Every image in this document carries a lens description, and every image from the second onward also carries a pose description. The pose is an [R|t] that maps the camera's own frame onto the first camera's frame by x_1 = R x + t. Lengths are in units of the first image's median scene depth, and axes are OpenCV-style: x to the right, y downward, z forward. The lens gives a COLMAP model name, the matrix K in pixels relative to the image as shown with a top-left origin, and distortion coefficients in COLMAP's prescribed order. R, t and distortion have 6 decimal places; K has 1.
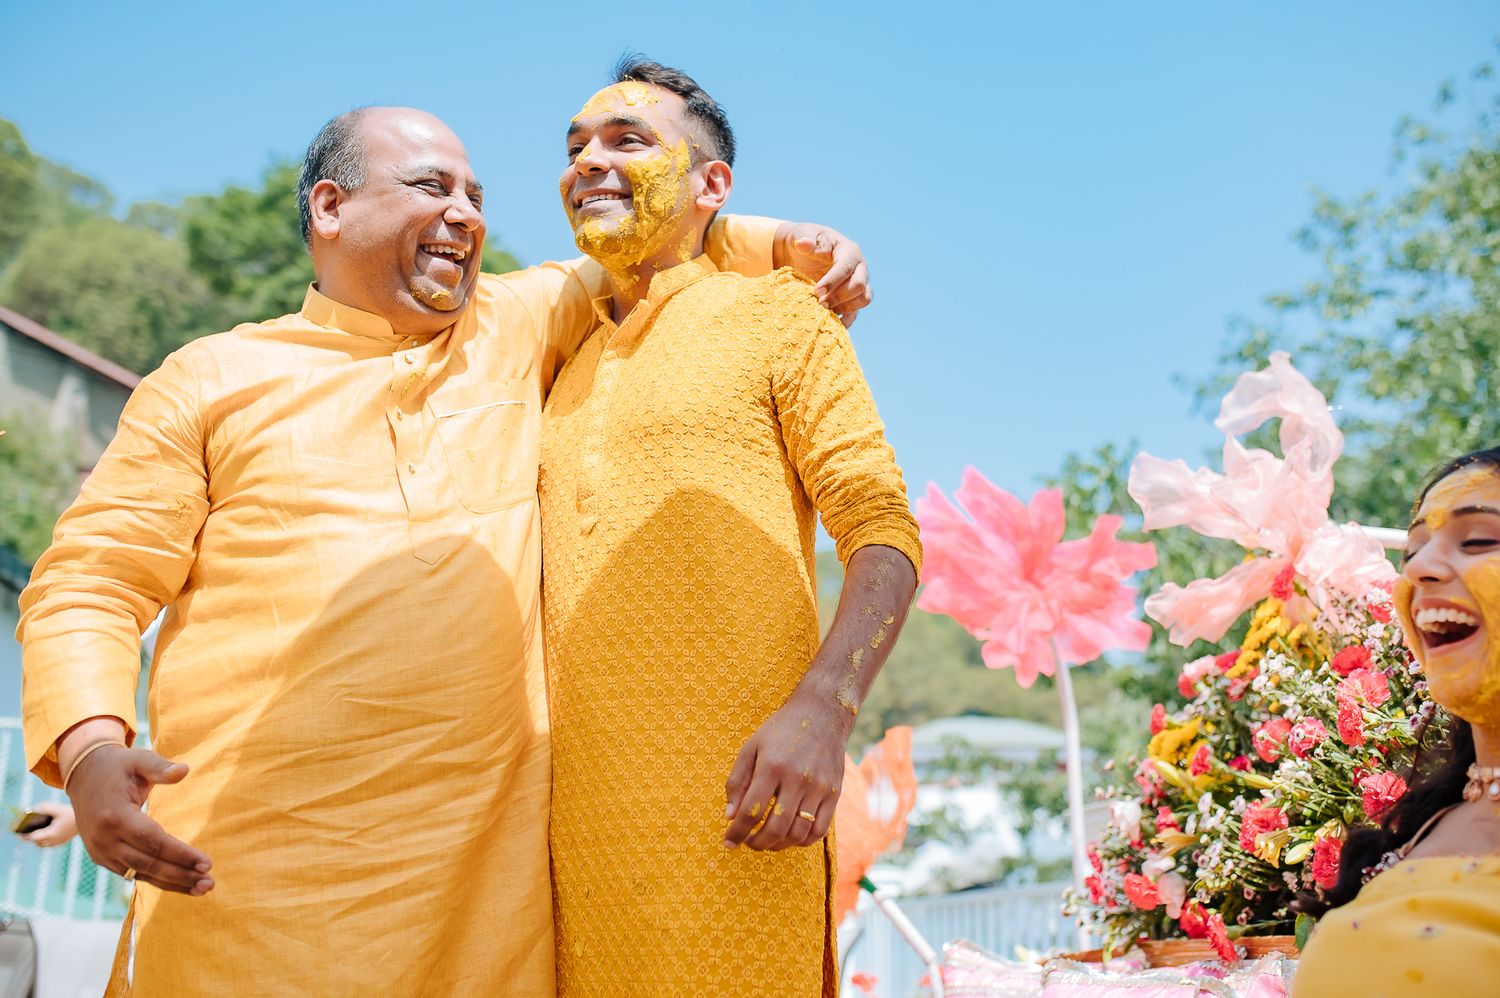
lens RADIAL K [[1568.0, 0, 740.8], [0, 1568.0, 505.7], [0, 0, 1]] dist [0.149139, 0.000000]
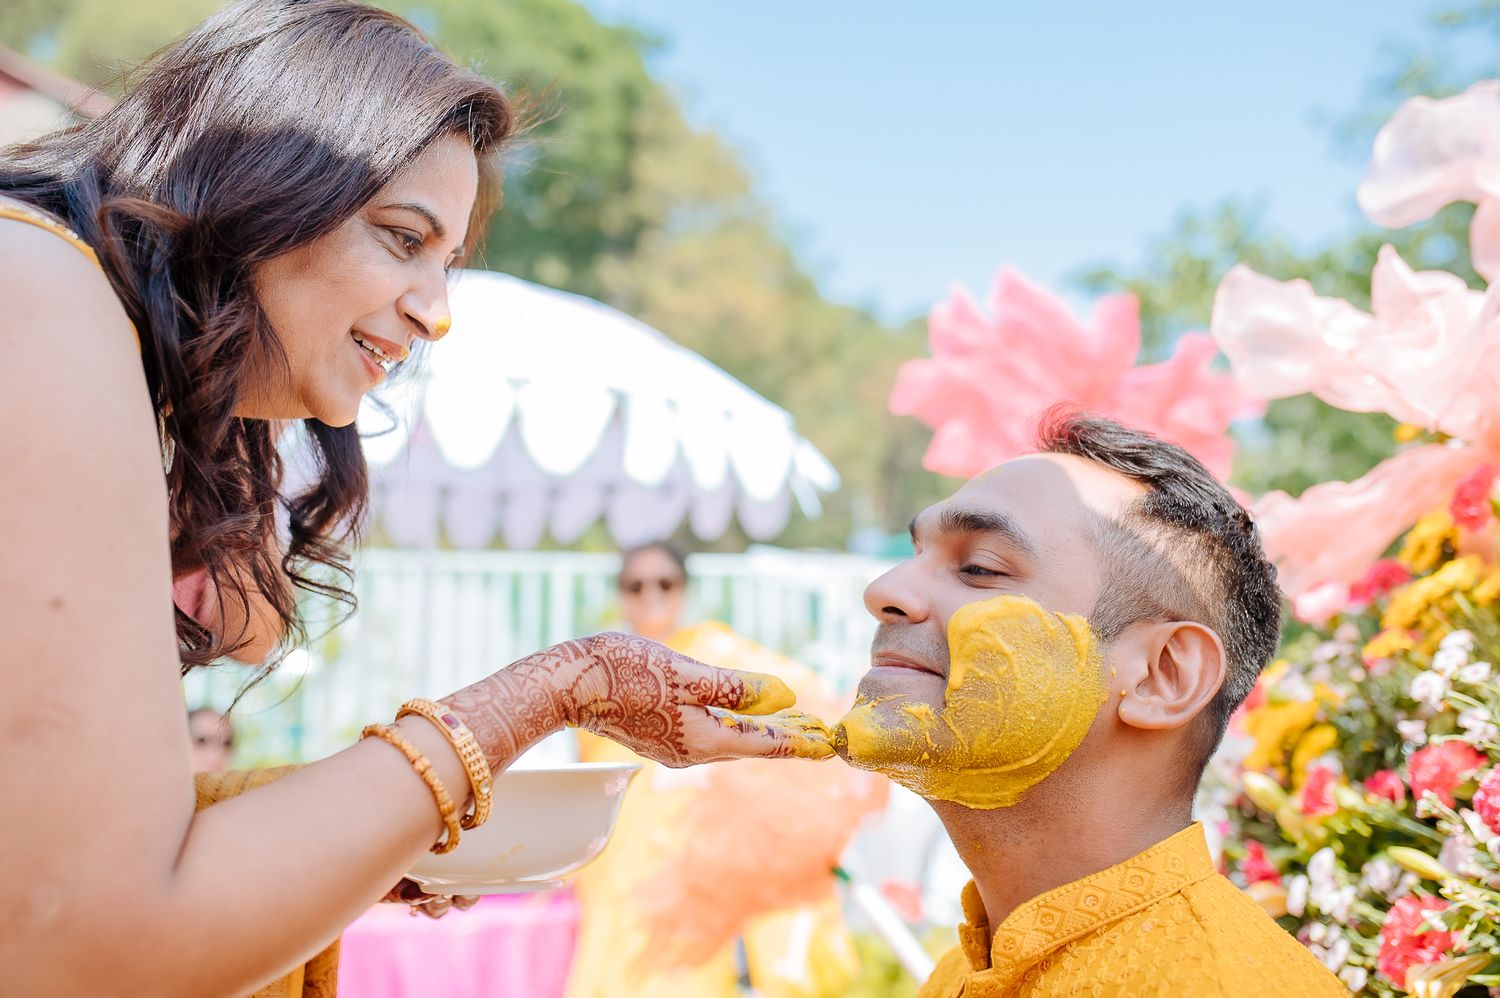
lens RADIAL K [[1568.0, 0, 752.5], [0, 1568.0, 507.2], [0, 0, 1]] dist [0.149139, 0.000000]
pose [[0.997649, -0.016826, -0.066434, 0.116893], [0.026625, 0.988406, 0.149481, -0.044662], [0.063149, -0.150899, 0.986530, 0.400093]]
